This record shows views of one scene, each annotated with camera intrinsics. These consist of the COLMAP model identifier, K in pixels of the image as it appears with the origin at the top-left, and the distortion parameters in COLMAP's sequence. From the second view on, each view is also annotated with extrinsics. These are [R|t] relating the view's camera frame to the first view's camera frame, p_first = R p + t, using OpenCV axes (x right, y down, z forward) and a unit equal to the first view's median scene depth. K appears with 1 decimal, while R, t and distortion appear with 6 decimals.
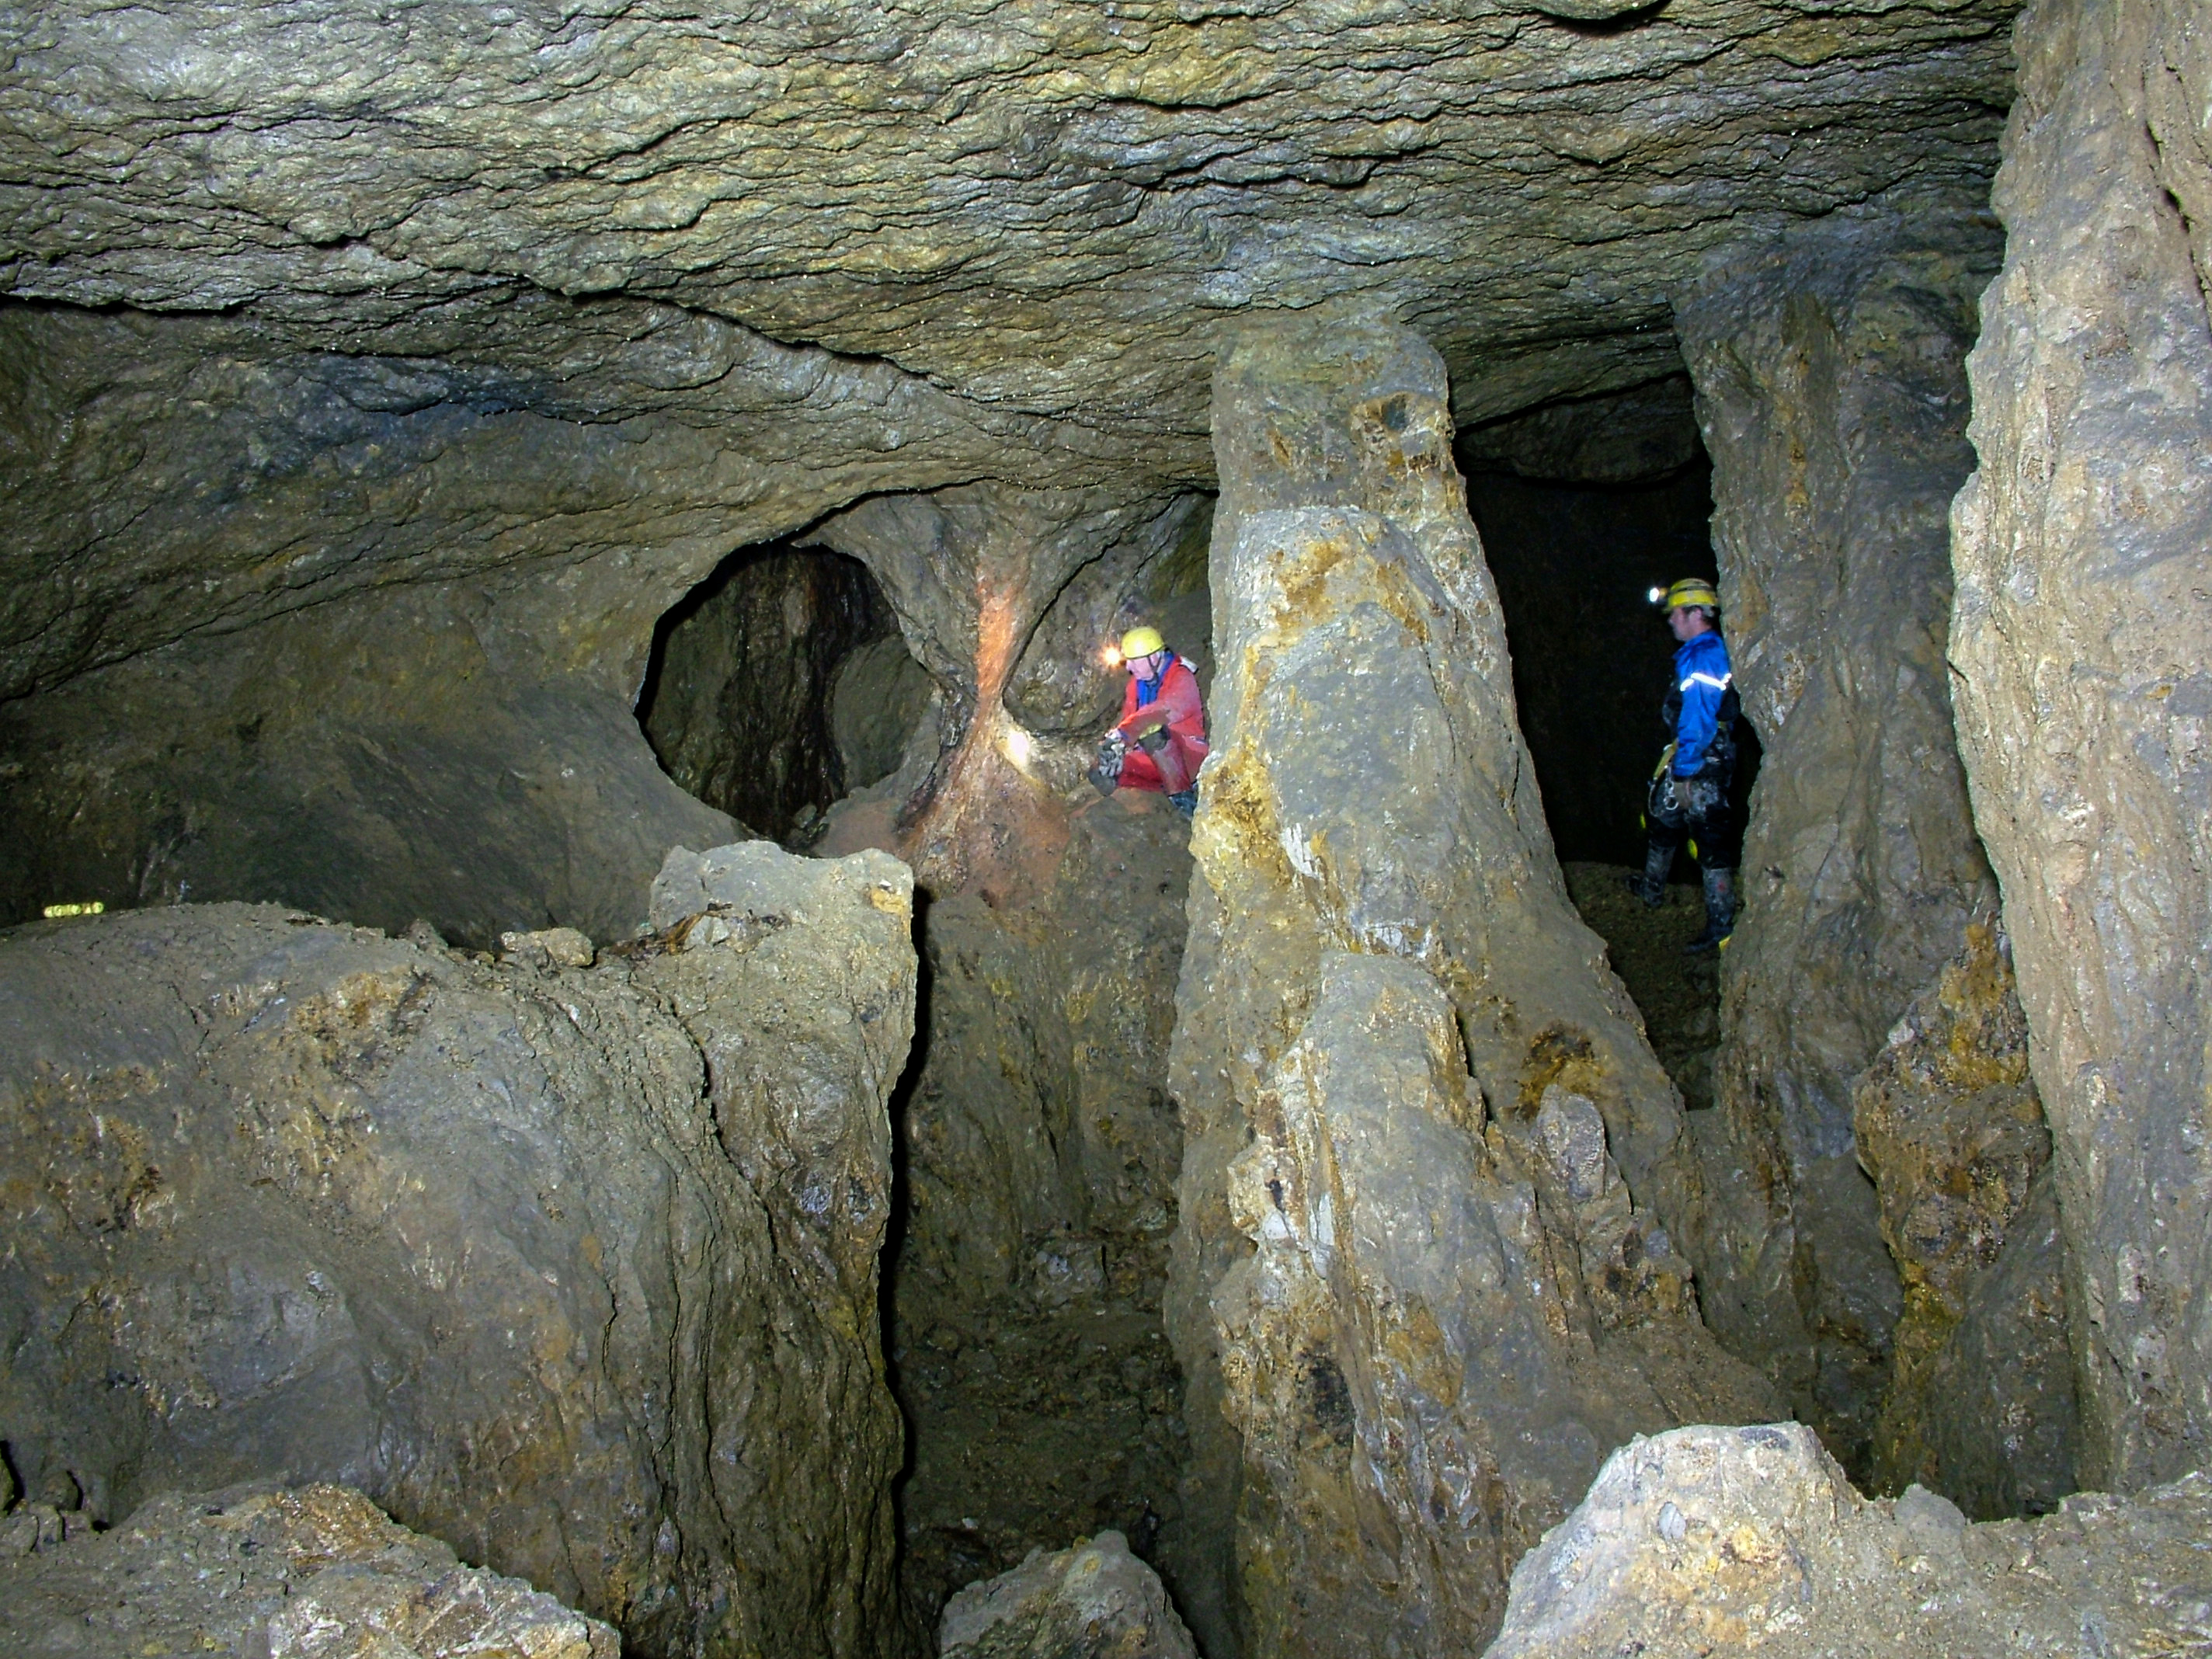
lens RADIAL K [[2392.6, 0, 1138.8], [0, 2392.6, 831.3], [0, 0, 1]] dist [-0.086774, 0.038396]
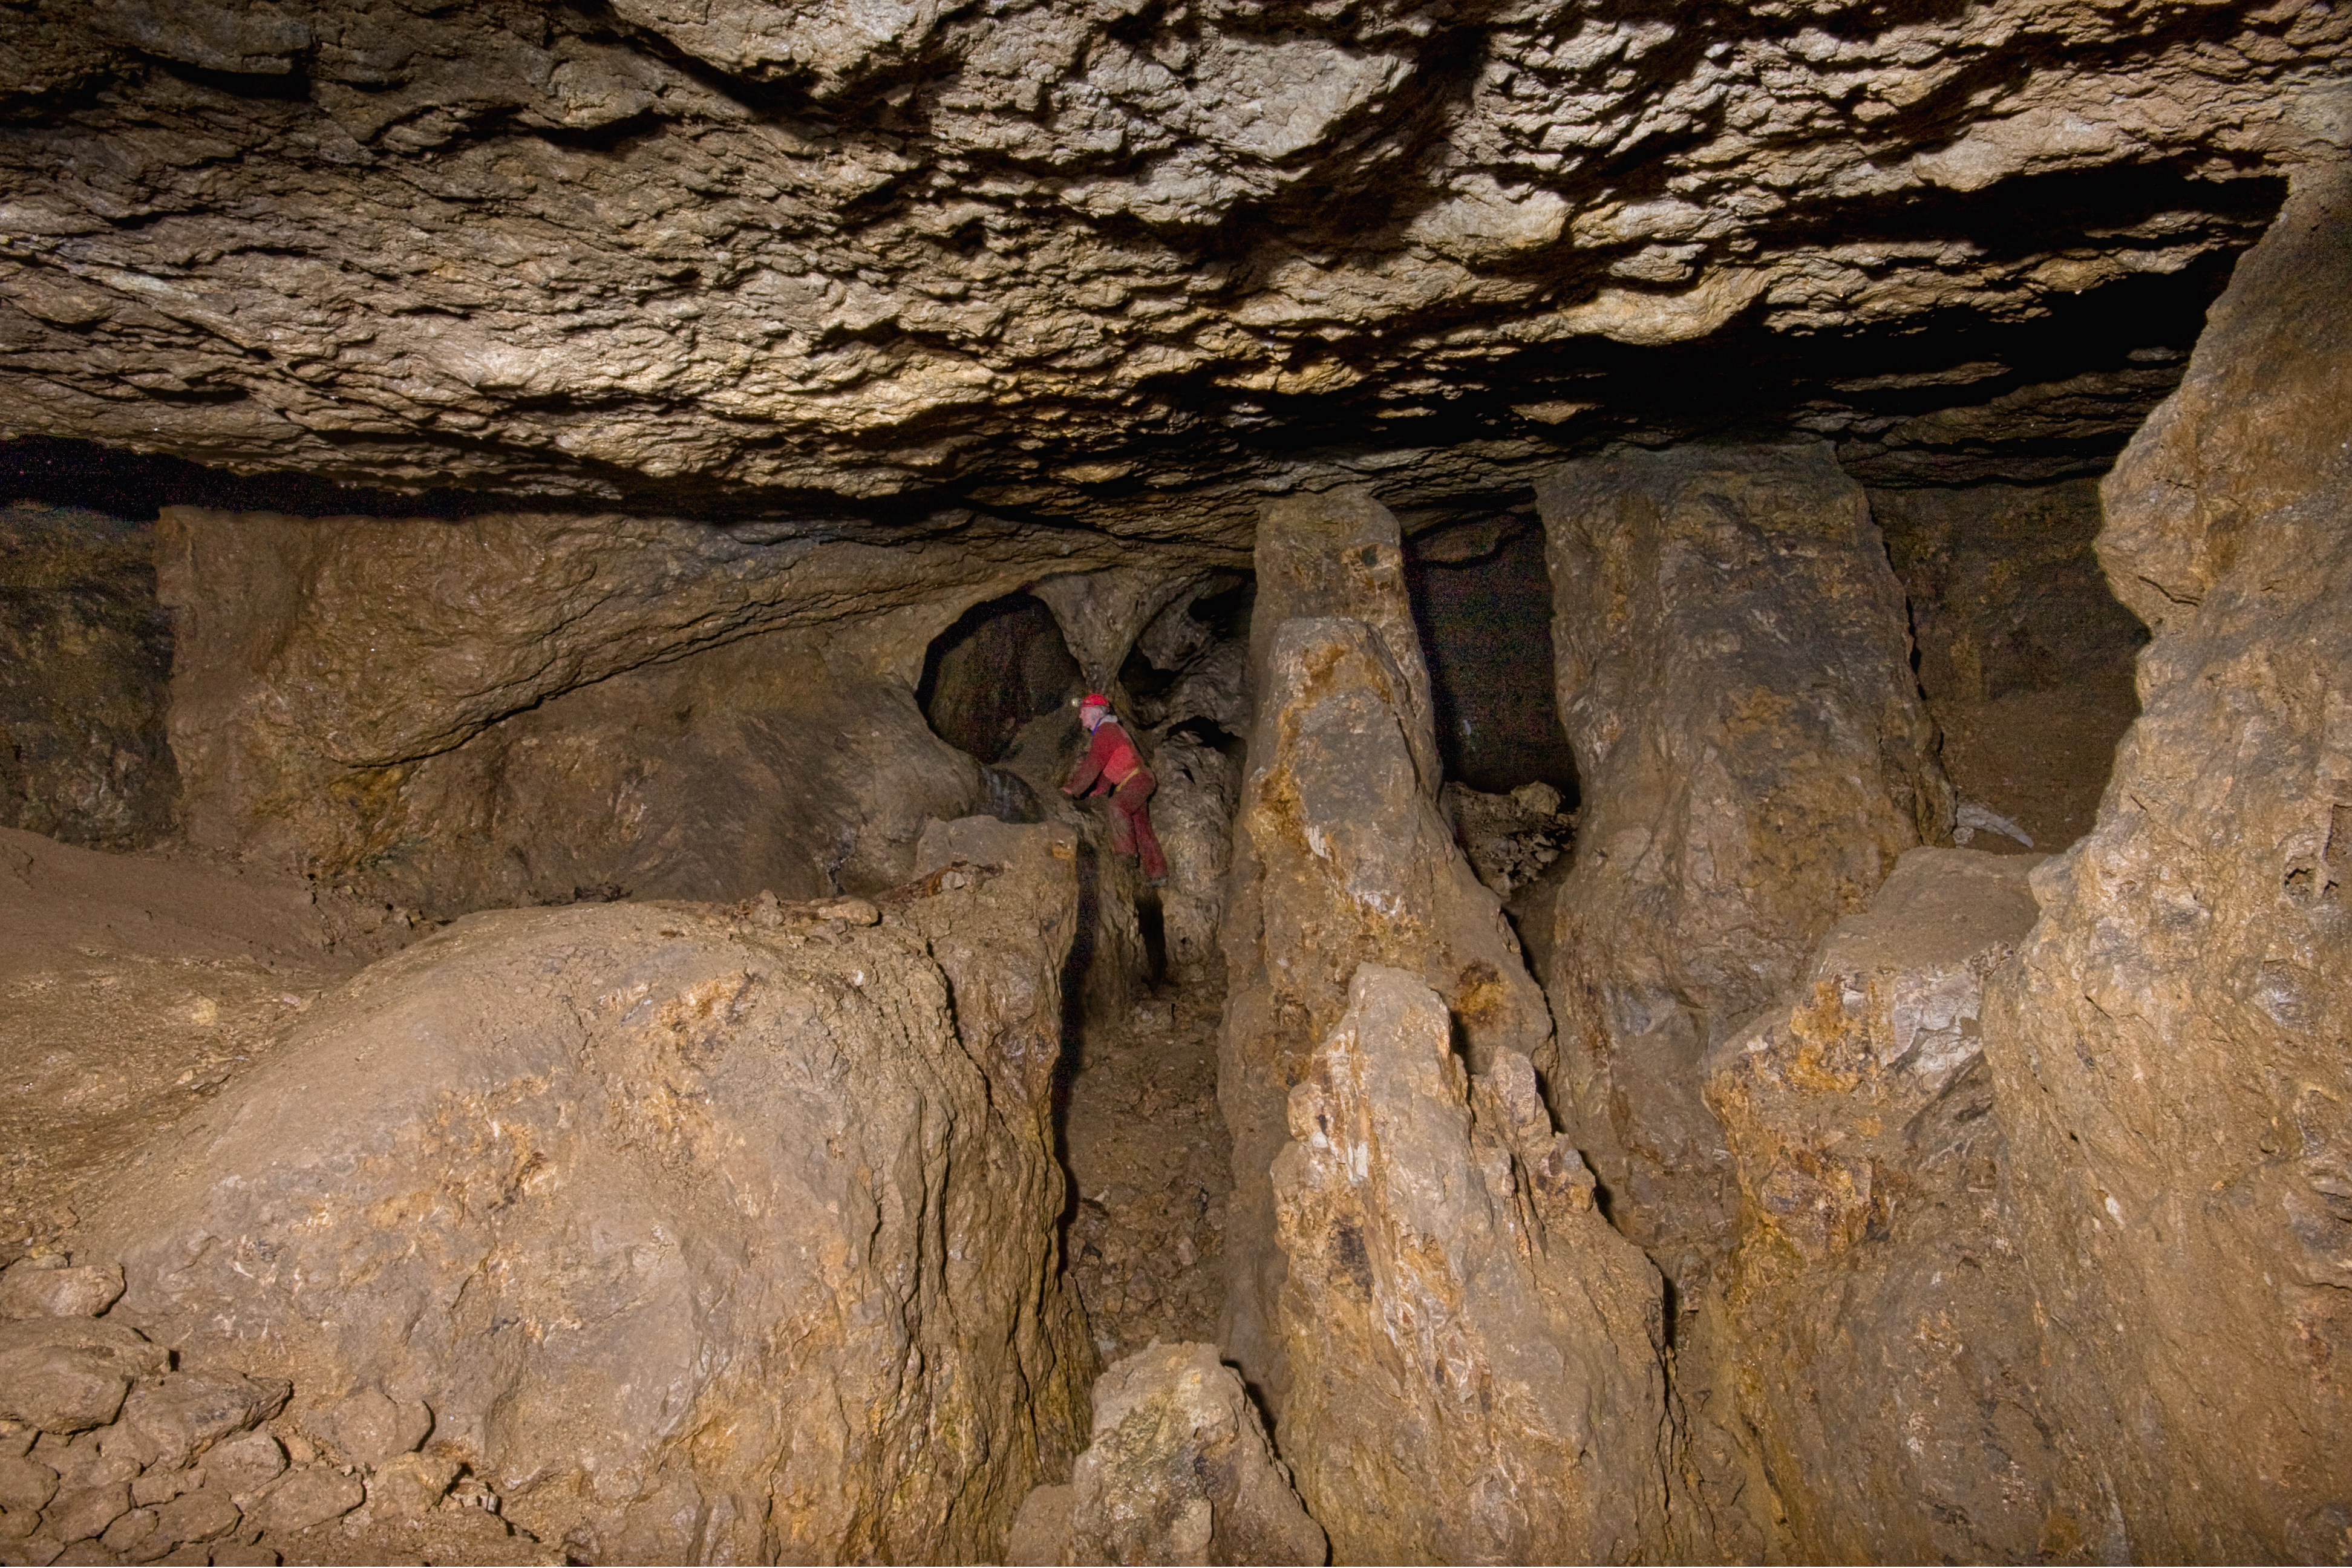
lens RADIAL K [[1189.9, 0, 1176.0], [0, 1189.9, 784.0], [0, 0, 1]] dist [0.010537, 0.000703]
pose [[0.999610, 0.027767, 0.002964, -0.040976], [-0.027900, 0.997525, 0.064543, -0.102370], [-0.001164, -0.064601, 0.997911, 0.246498]]
